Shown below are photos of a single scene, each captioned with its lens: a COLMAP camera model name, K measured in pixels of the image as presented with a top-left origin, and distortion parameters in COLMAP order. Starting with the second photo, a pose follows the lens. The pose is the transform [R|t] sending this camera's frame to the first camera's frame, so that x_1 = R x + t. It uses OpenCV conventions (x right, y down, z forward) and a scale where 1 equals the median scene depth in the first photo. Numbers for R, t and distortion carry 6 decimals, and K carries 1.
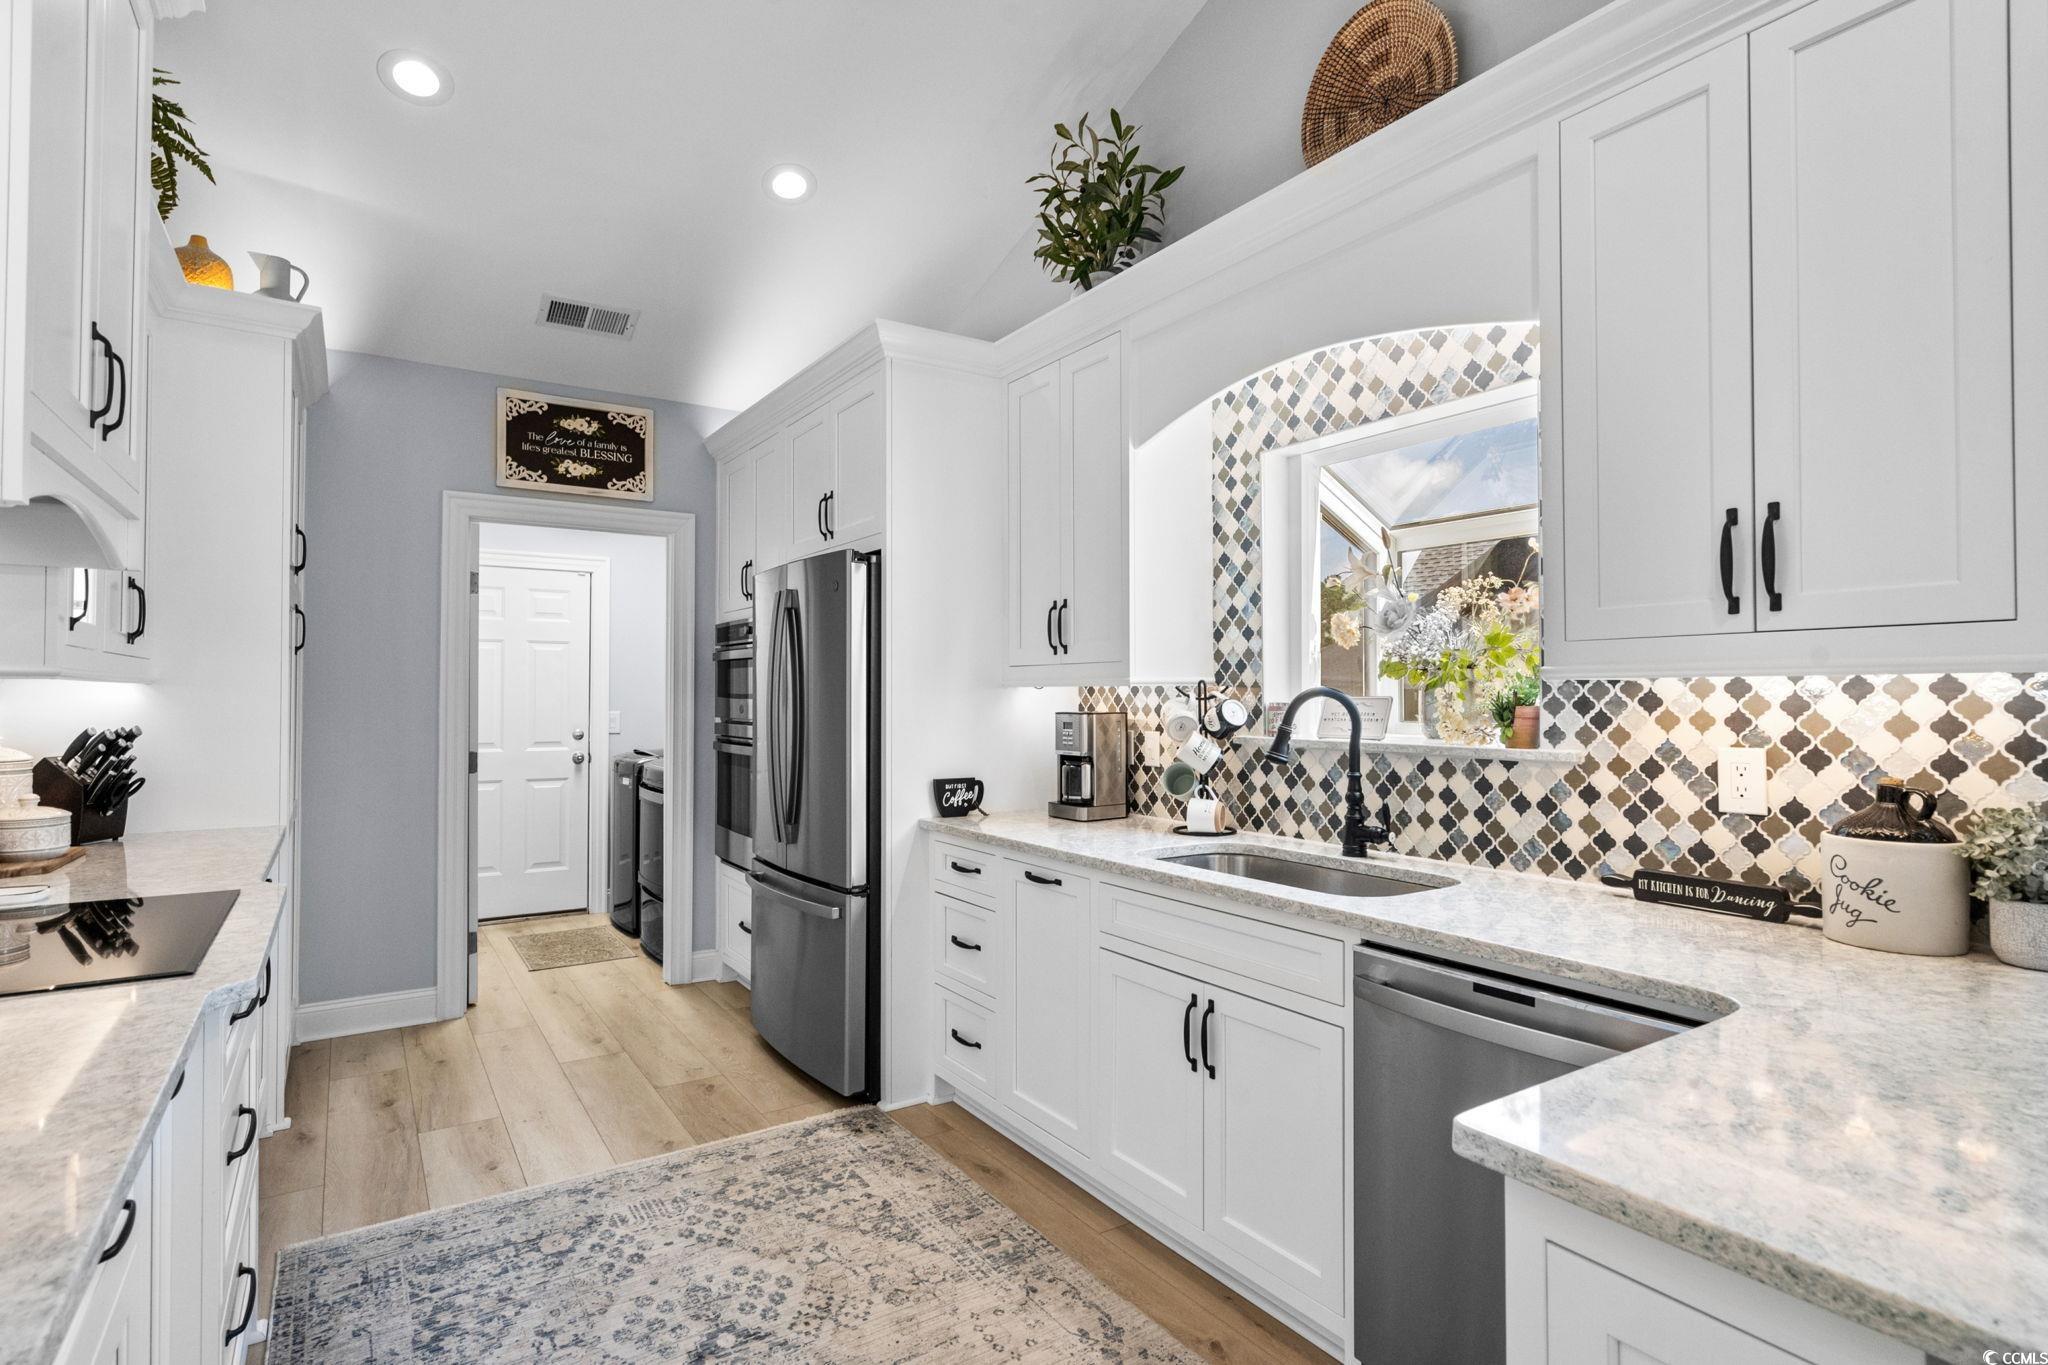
lens RADIAL K [[1016.3, 0, 1018.5], [0, 1016.3, 684.0], [0, 0, 1]] dist [-0.001907, 0.000527]
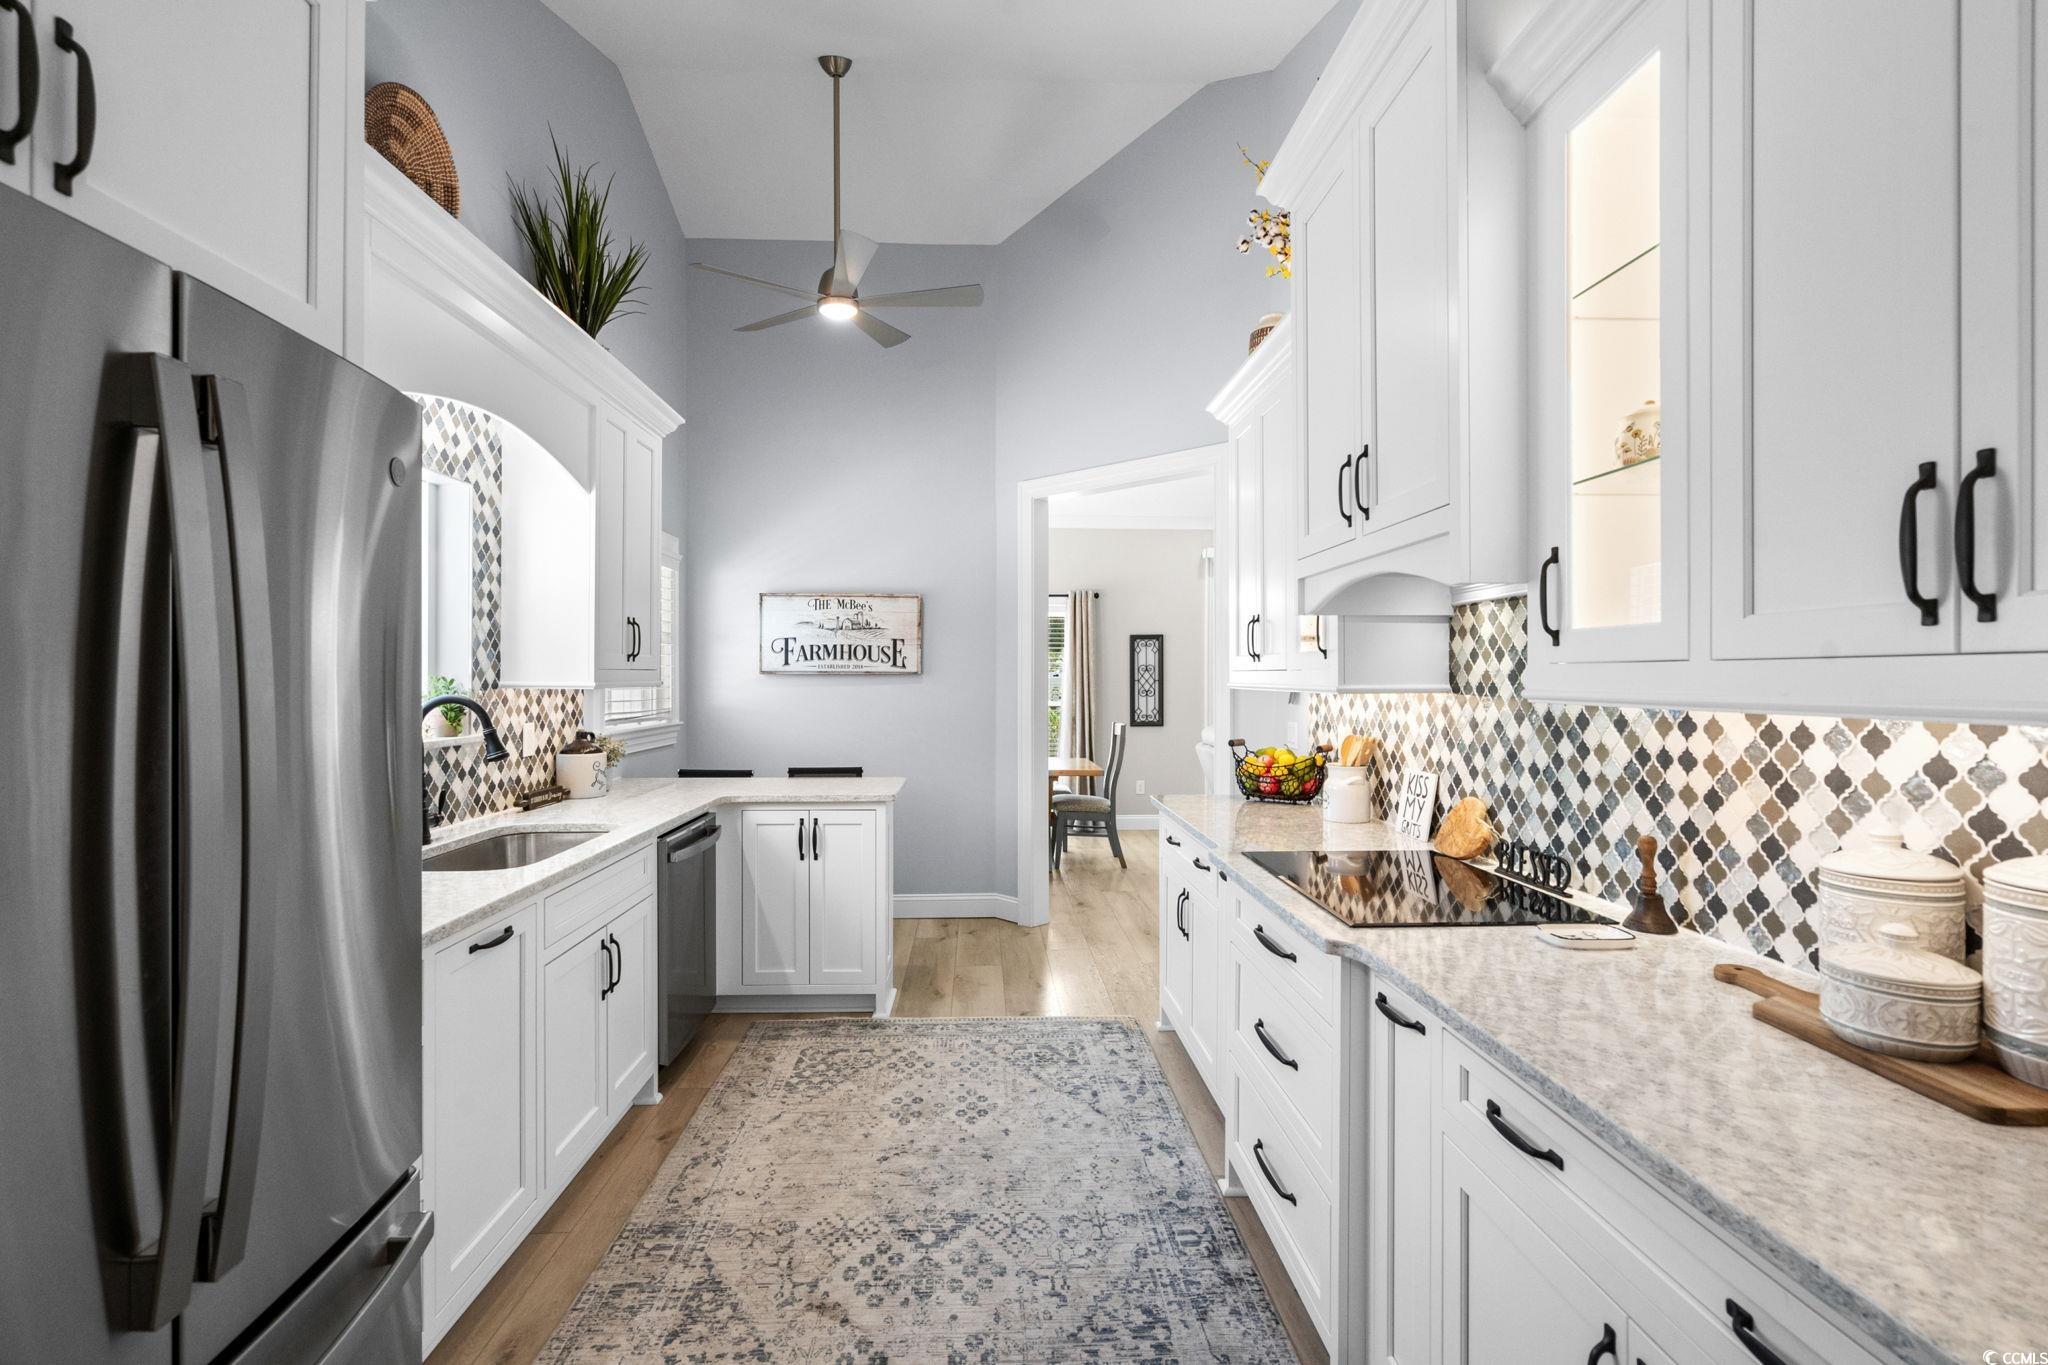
lens RADIAL K [[945.0, 0, 1003.0], [0, 945.0, 671.4], [0, 0, 1]] dist [-0.005354, 0.000843]
pose [[-0.849247, 0.001065, 0.527994, -0.701374], [-0.007593, 0.999870, -0.014230, -0.012163], [-0.527941, -0.016094, -0.849129, 1.402363]]
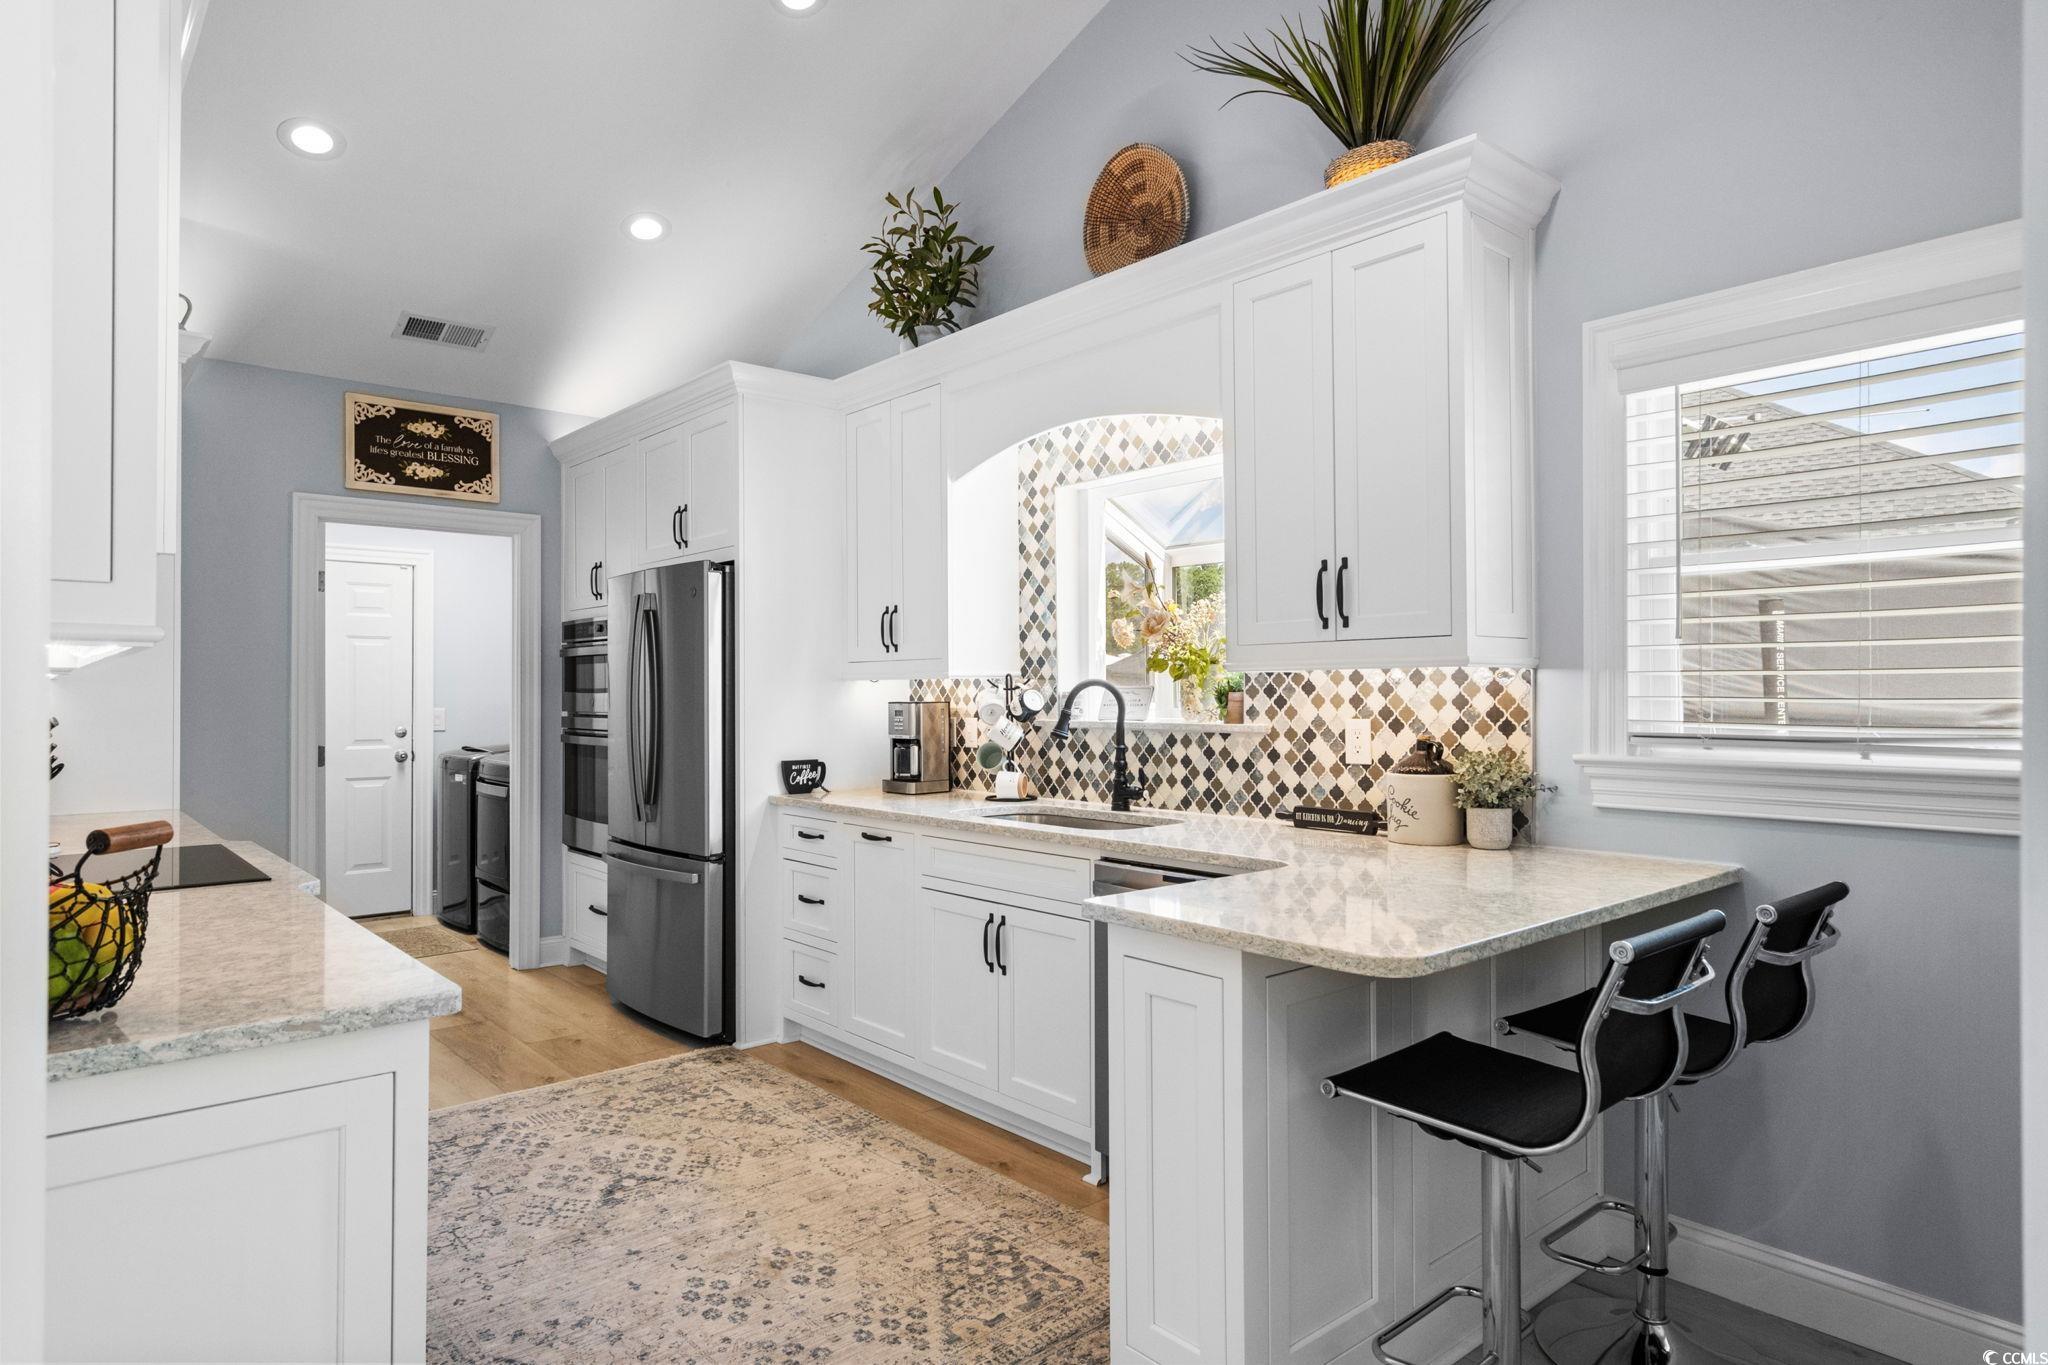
lens RADIAL K [[1158.1, 0, 1018.4], [0, 1158.1, 683.4], [0, 0, 1]] dist [-0.001519, 0.001641]
pose [[0.990734, -0.003619, 0.135765, 0.004730], [0.003263, 0.999991, 0.002839, 0.003879], [-0.135774, -0.002369, 0.990737, -0.388656]]
